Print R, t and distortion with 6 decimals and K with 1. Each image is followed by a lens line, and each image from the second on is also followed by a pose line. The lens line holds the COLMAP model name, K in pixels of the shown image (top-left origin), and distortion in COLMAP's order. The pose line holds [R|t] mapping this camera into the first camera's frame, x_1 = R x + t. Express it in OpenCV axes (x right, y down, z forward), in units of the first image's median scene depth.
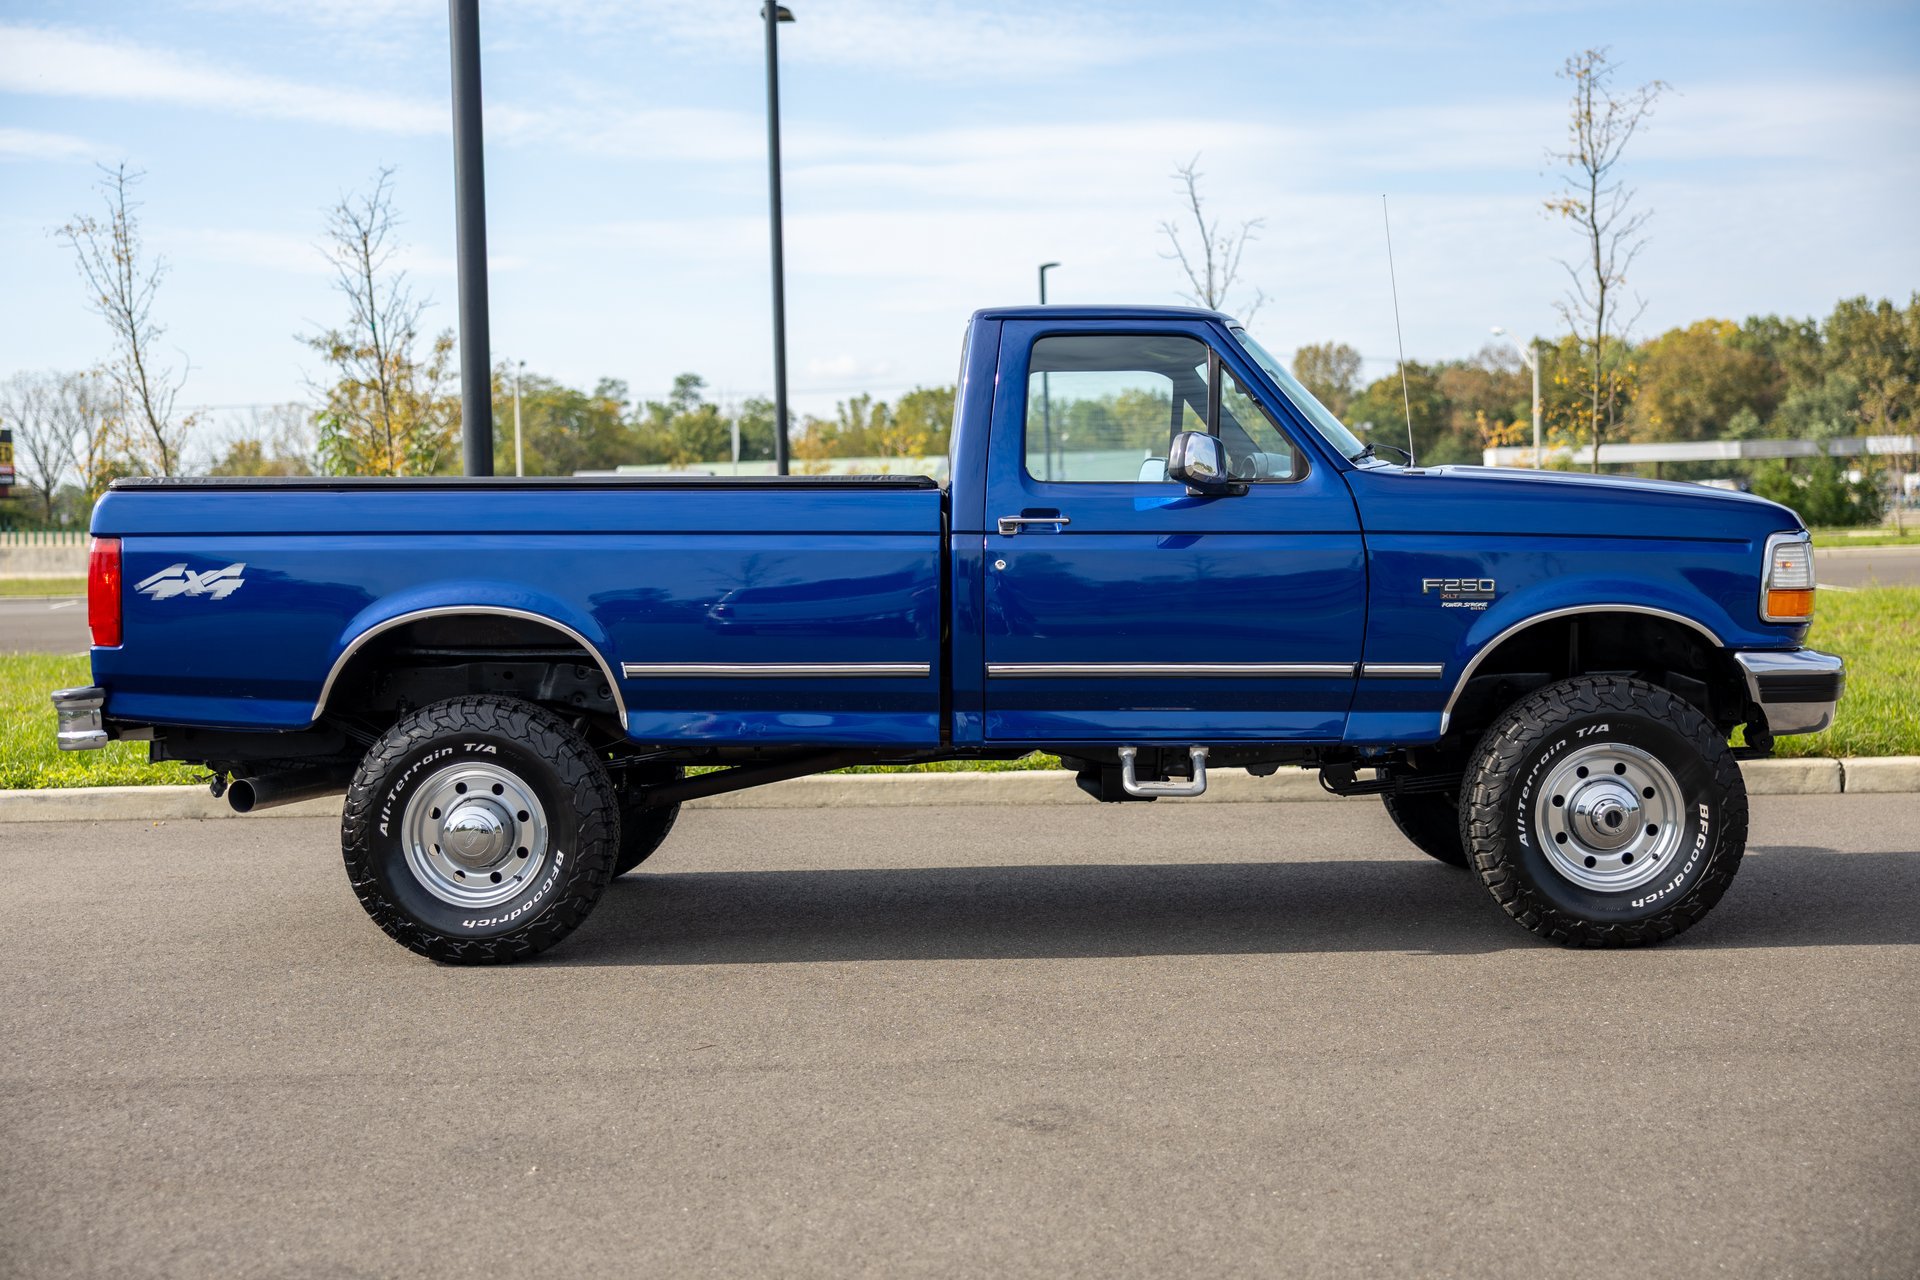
lens RADIAL K [[2444.0, 0, 934.1], [0, 2444.0, 643.9], [0, 0, 1]] dist [0.012983, -0.001314]
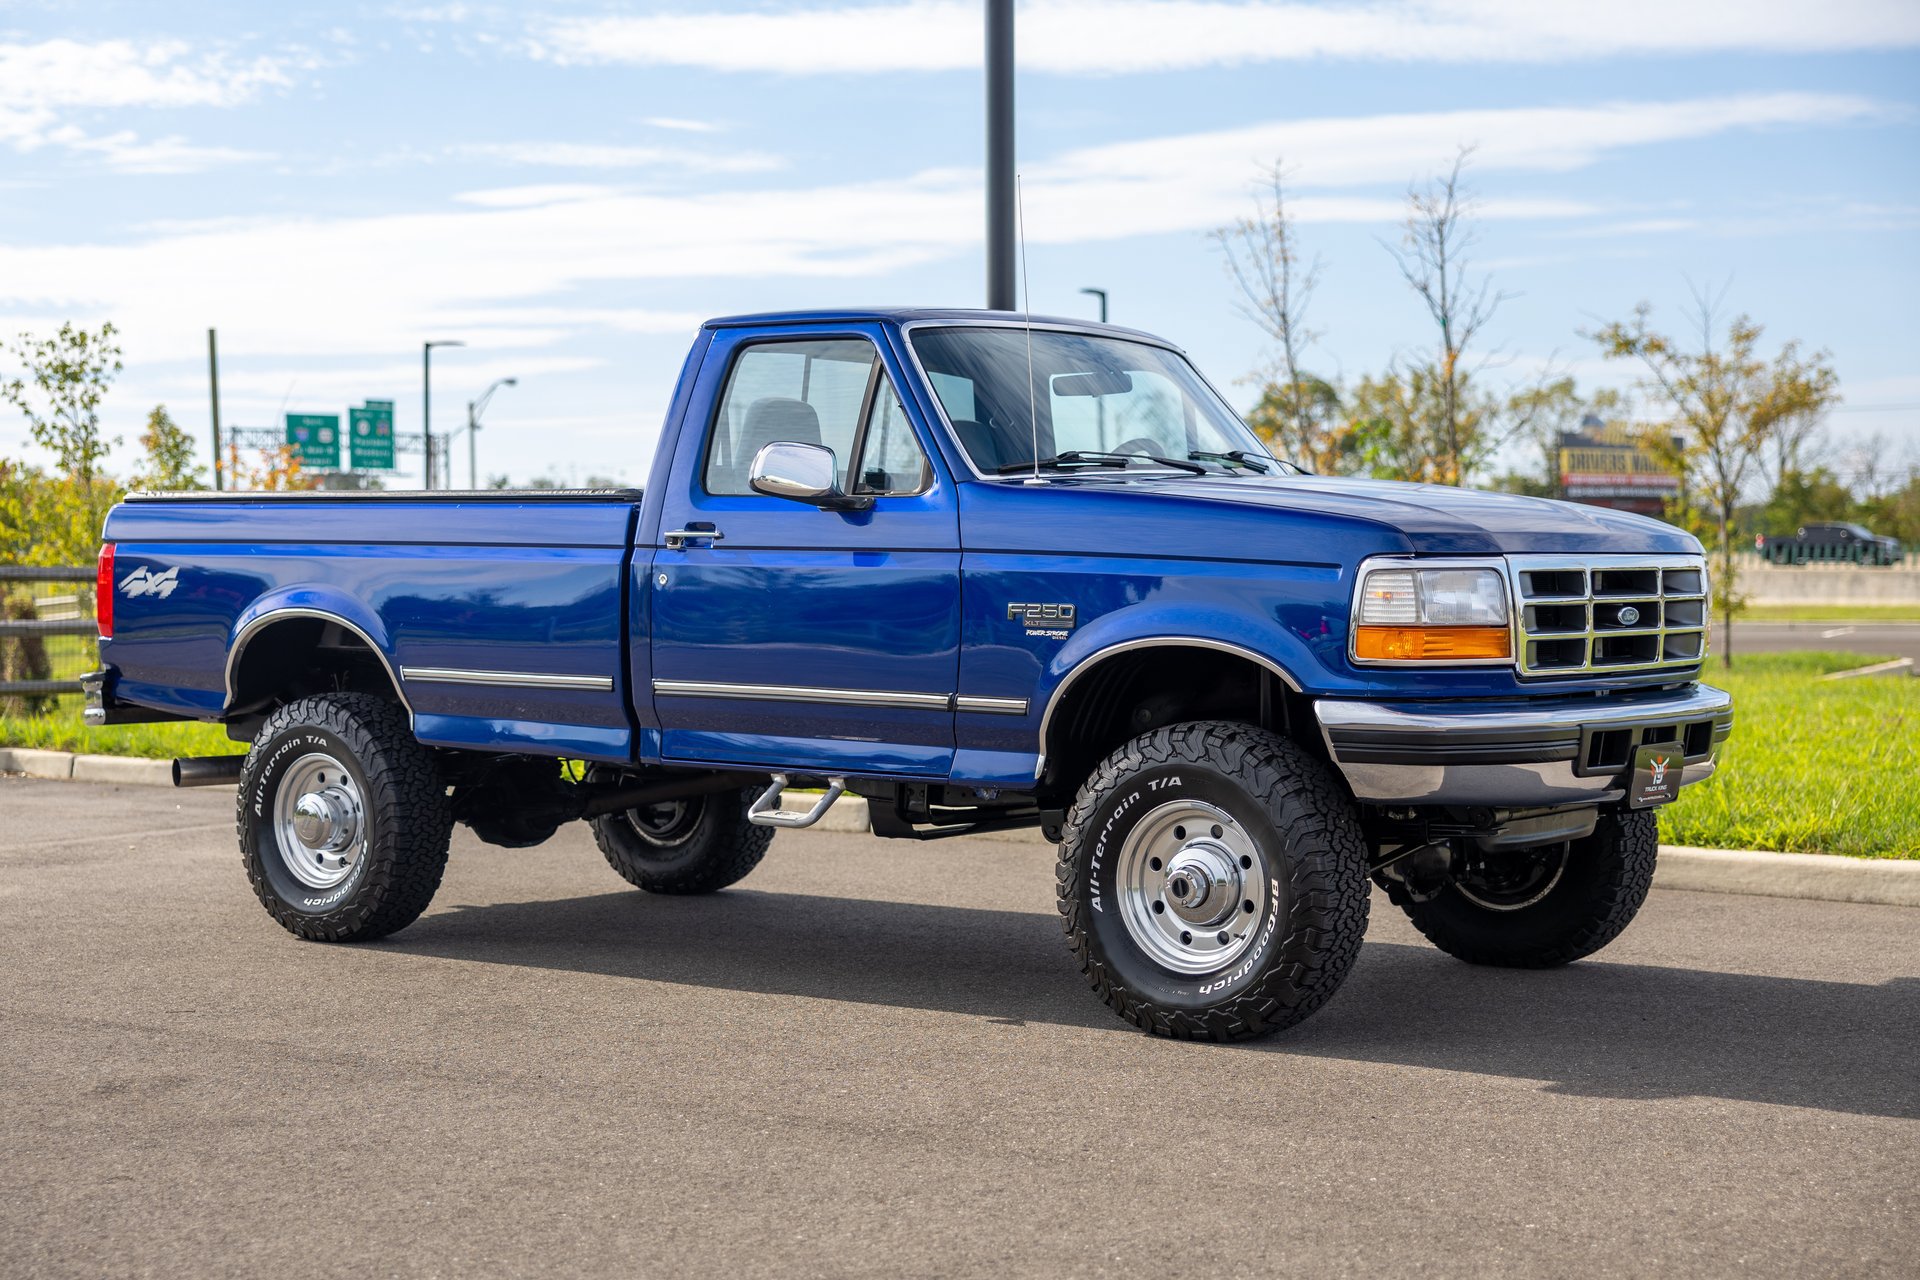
lens RADIAL K [[2839.9, 0, 1027.2], [0, 2839.9, 644.3], [0, 0, 1]] dist [0.004212, 0.031373]
pose [[0.816849, 0.030024, -0.576070, 0.799415], [-0.037257, 0.999305, -0.000746, -0.010882], [0.575647, 0.022072, 0.817400, 0.153778]]
